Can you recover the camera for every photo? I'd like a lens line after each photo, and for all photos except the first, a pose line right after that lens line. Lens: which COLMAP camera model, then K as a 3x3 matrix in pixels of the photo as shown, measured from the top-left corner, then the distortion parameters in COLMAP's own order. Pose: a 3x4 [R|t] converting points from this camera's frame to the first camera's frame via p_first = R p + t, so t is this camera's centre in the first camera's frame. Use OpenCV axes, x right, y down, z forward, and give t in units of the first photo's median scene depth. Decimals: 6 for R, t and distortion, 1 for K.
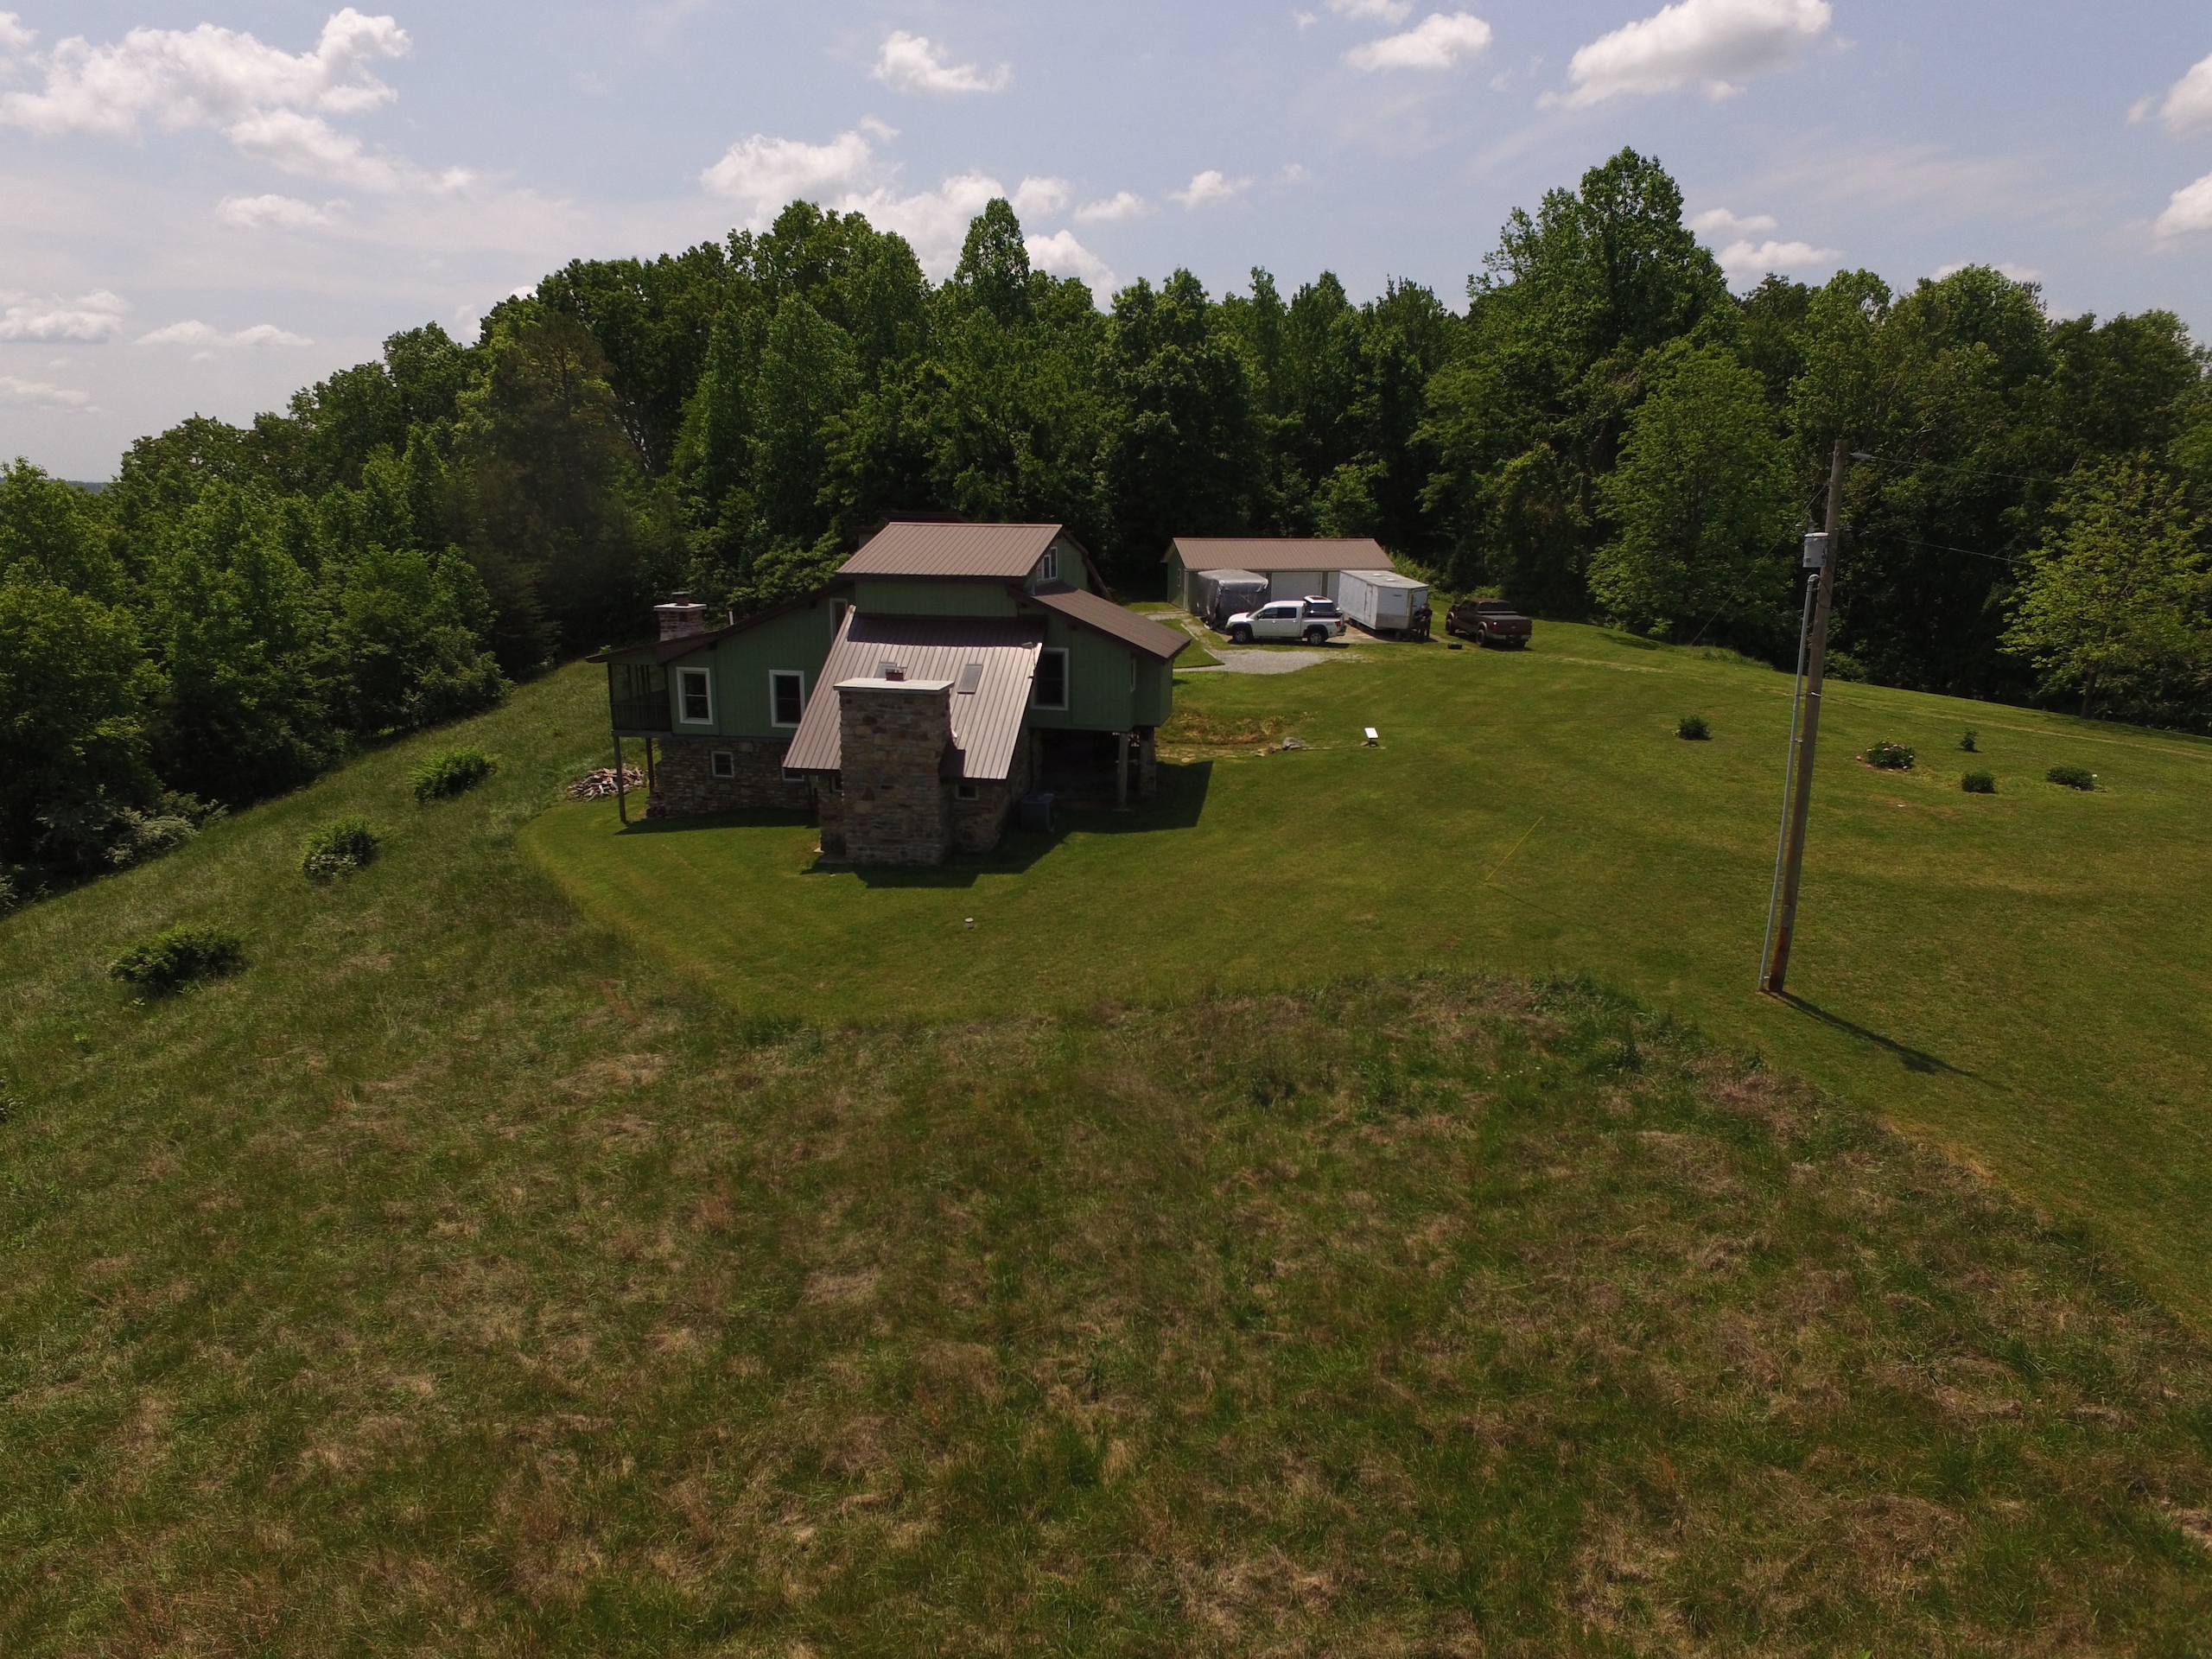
lens RADIAL K [[1304.0, 0, 1089.6], [0, 1304.0, 792.2], [0, 0, 1]] dist [-0.005393, 0.000506]
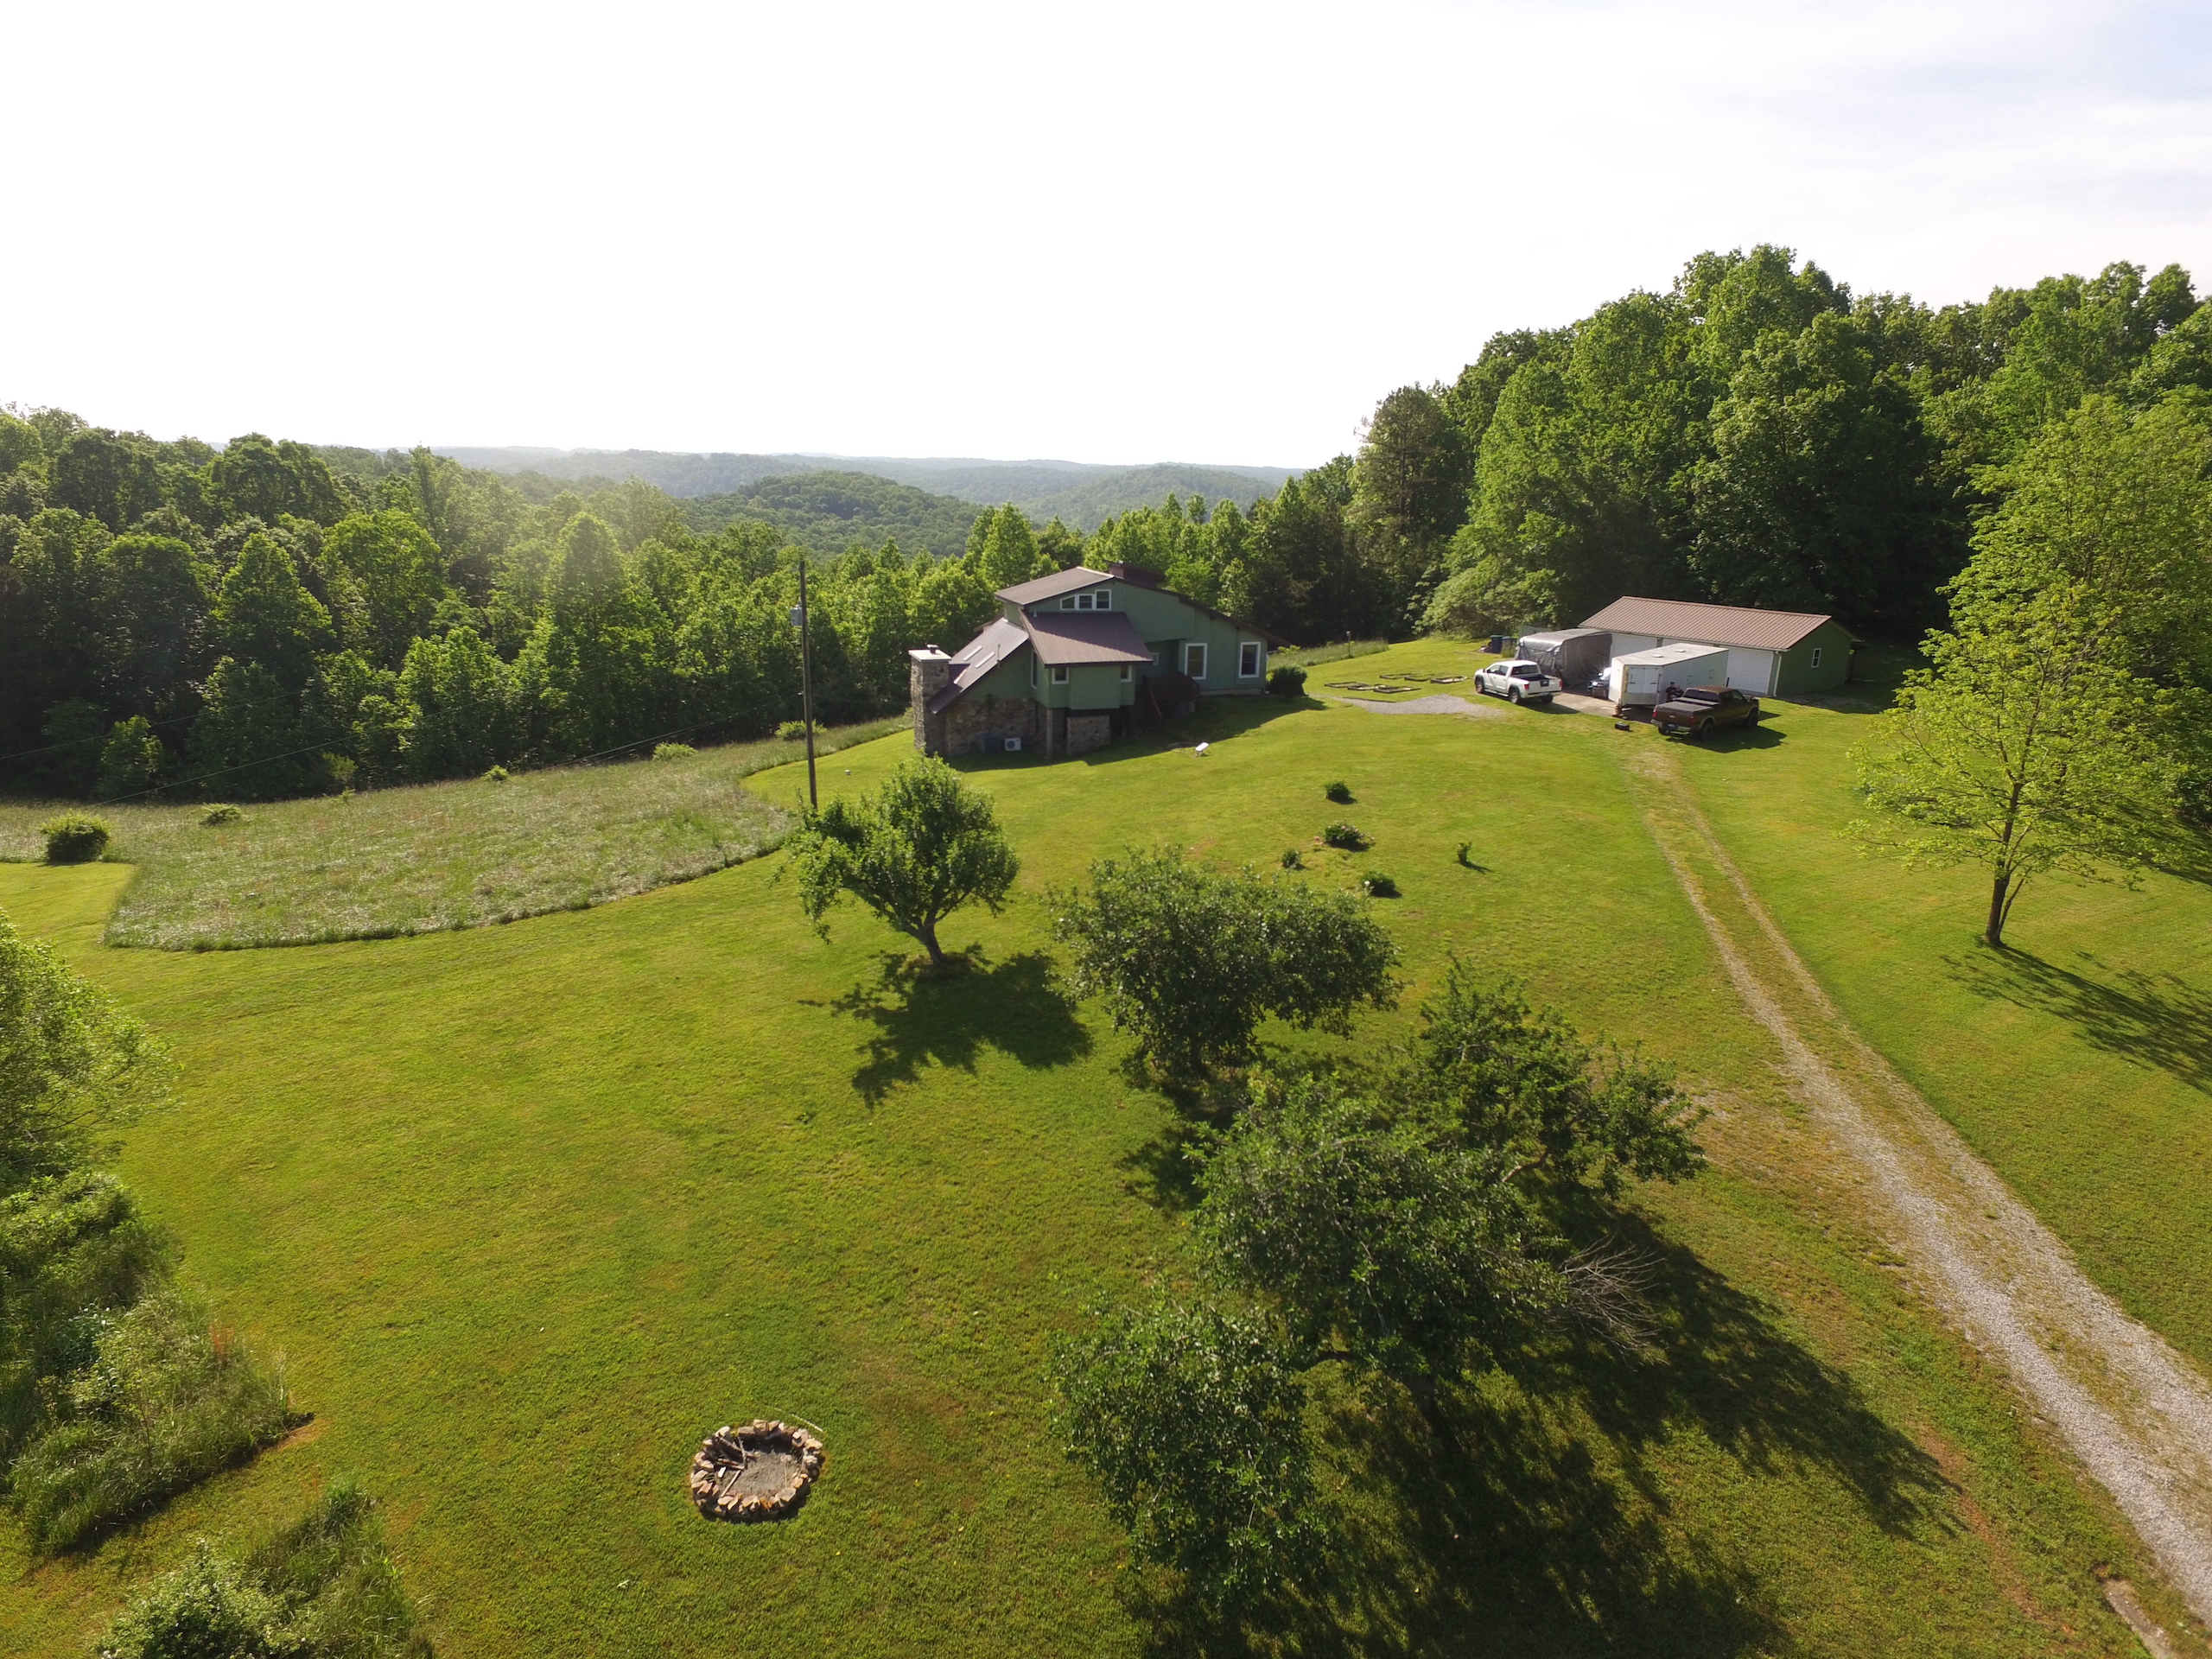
lens RADIAL K [[1283.7, 0, 1090.6], [0, 1283.7, 818.9], [0, 0, 1]] dist [-0.012461, 0.008914]
pose [[0.496729, 0.229838, -0.836920, 0.916422], [-0.211354, 0.967302, 0.140202, -0.096089], [0.841778, 0.107244, 0.529064, 0.156234]]
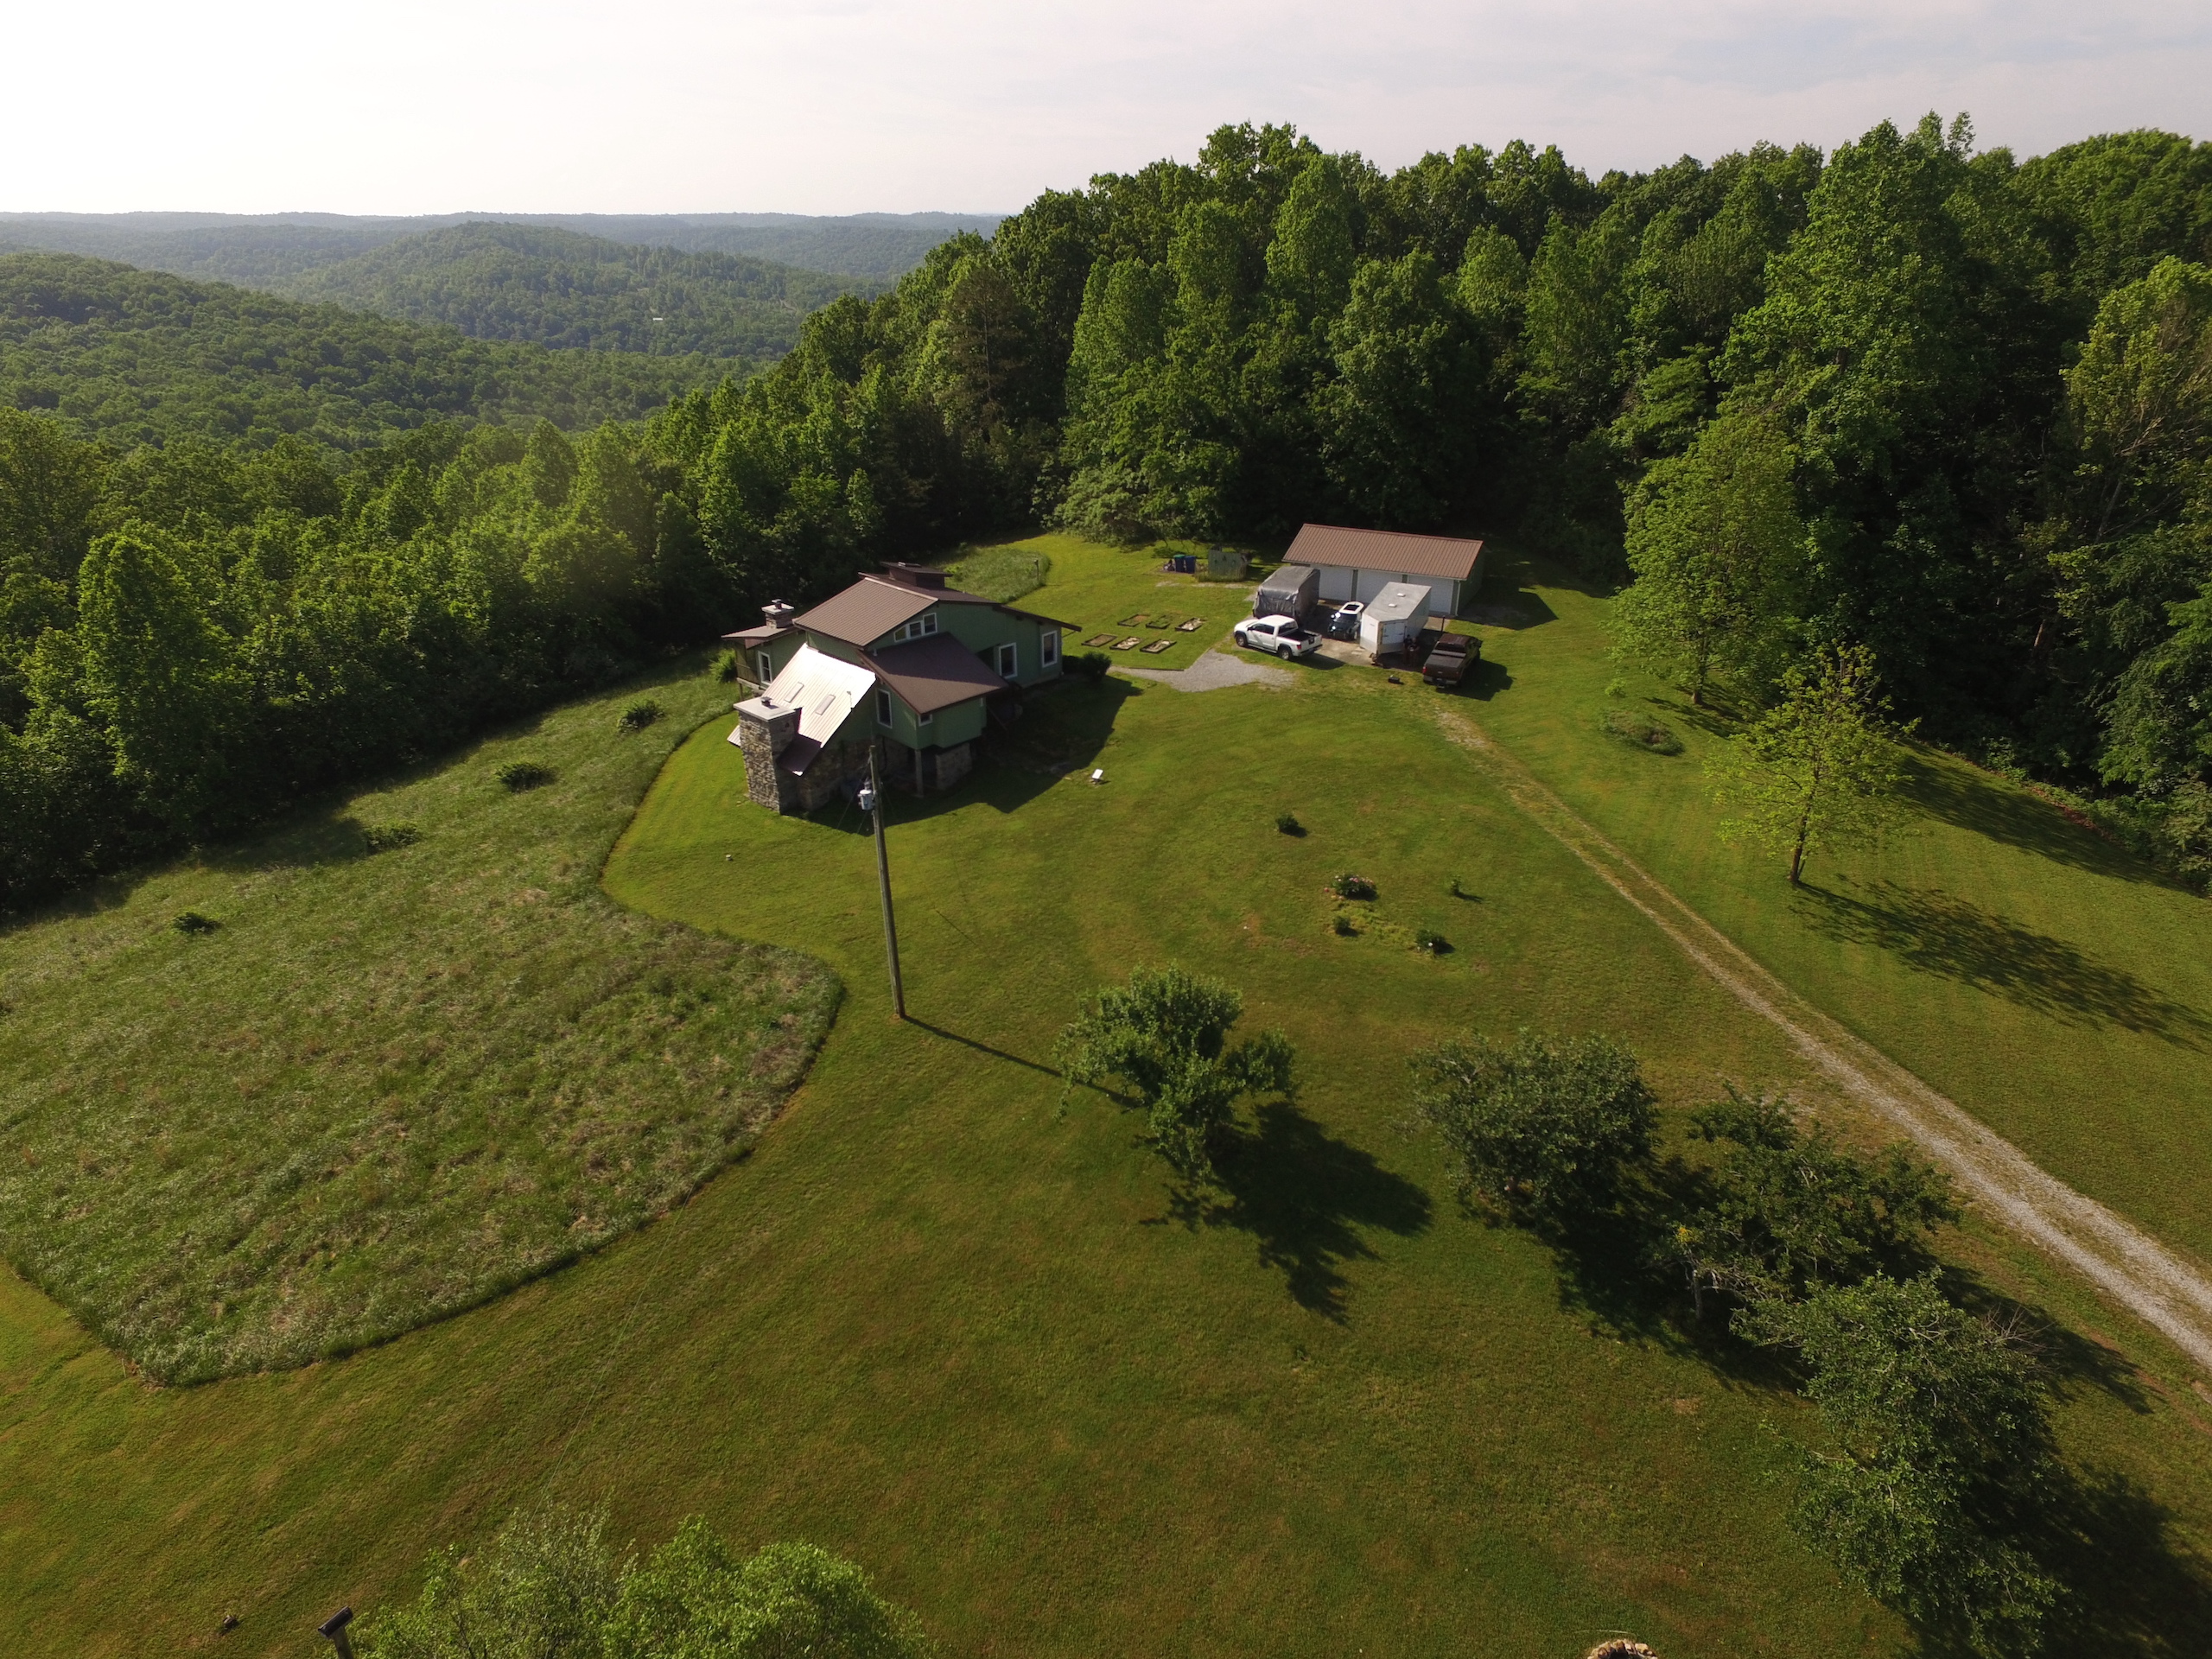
lens RADIAL K [[1283.7, 0, 1090.6], [0, 1283.7, 818.9], [0, 0, 1]] dist [-0.012461, 0.008914]
pose [[0.840896, 0.221202, -0.493927, 0.657505], [-0.111993, 0.964025, 0.241069, -0.241452], [0.529482, -0.147398, 0.835417, -0.133954]]
